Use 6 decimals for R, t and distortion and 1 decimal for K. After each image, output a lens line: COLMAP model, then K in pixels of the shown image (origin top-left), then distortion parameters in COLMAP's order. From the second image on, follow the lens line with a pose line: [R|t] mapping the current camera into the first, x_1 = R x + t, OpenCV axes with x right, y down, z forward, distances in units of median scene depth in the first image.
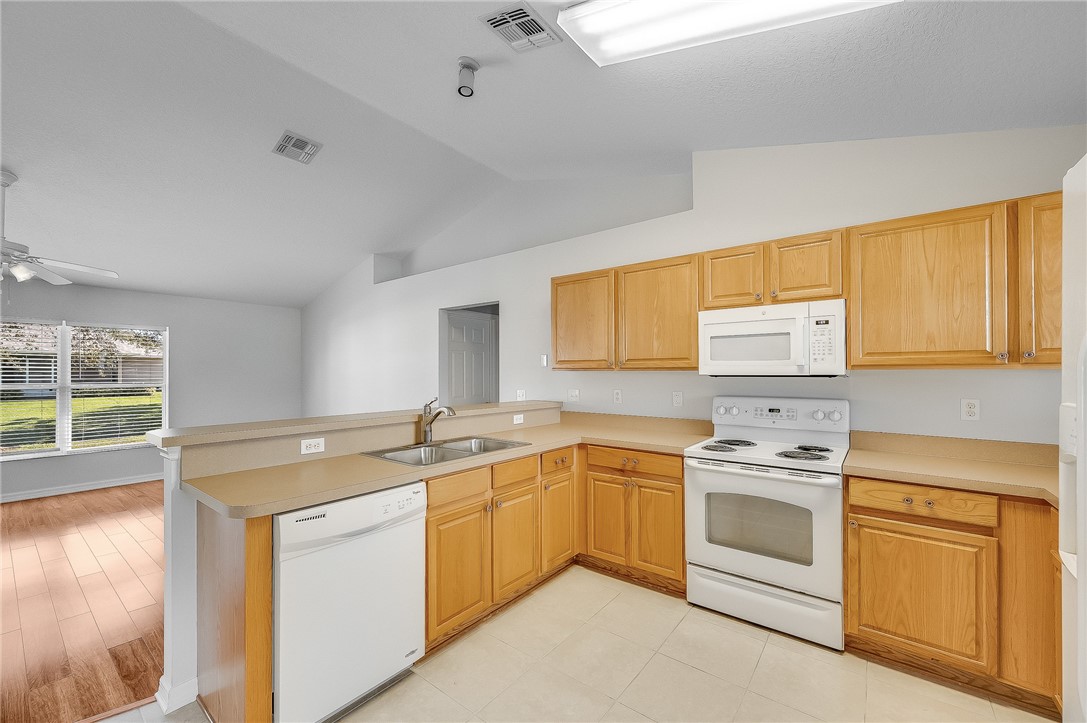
lens RADIAL K [[435.9, 0, 544.4], [0, 435.9, 366.0], [0, 0, 1]] dist [0.002243, 0.000434]
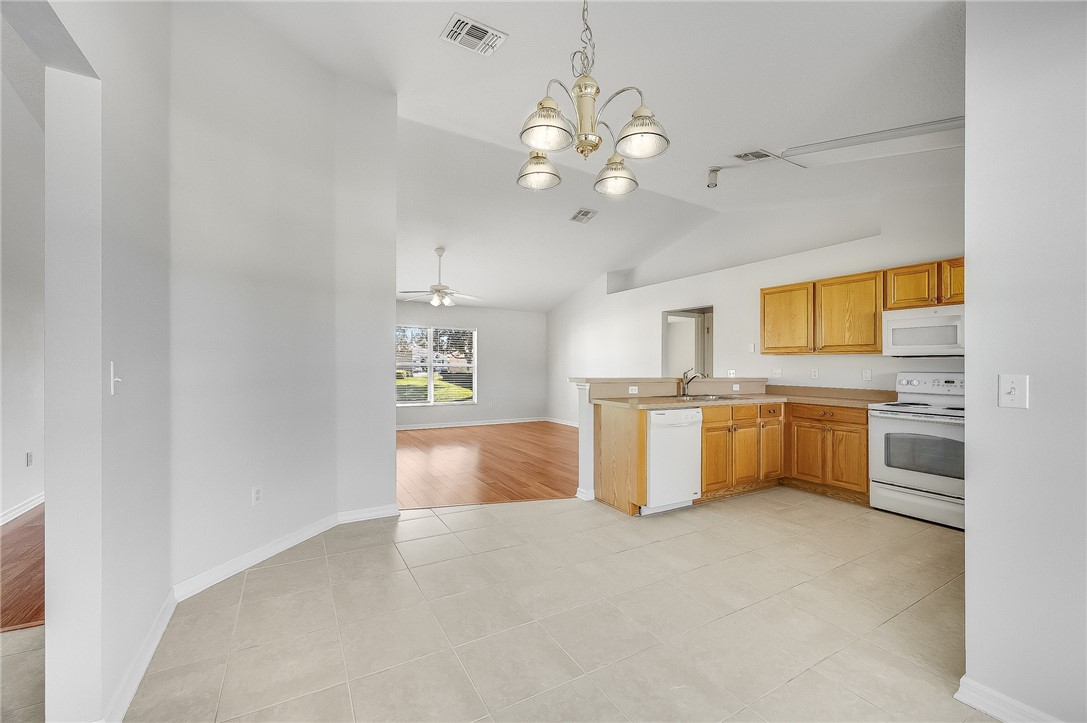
lens RADIAL K [[435.9, 0, 540.2], [0, 435.9, 358.1], [0, 0, 1]] dist [0.002243, 0.000434]
pose [[0.928352, 0.006774, -0.371640, -0.152344], [-0.008255, 0.999963, -0.002394, 0.039545], [0.371610, 0.005290, 0.928374, -0.728844]]
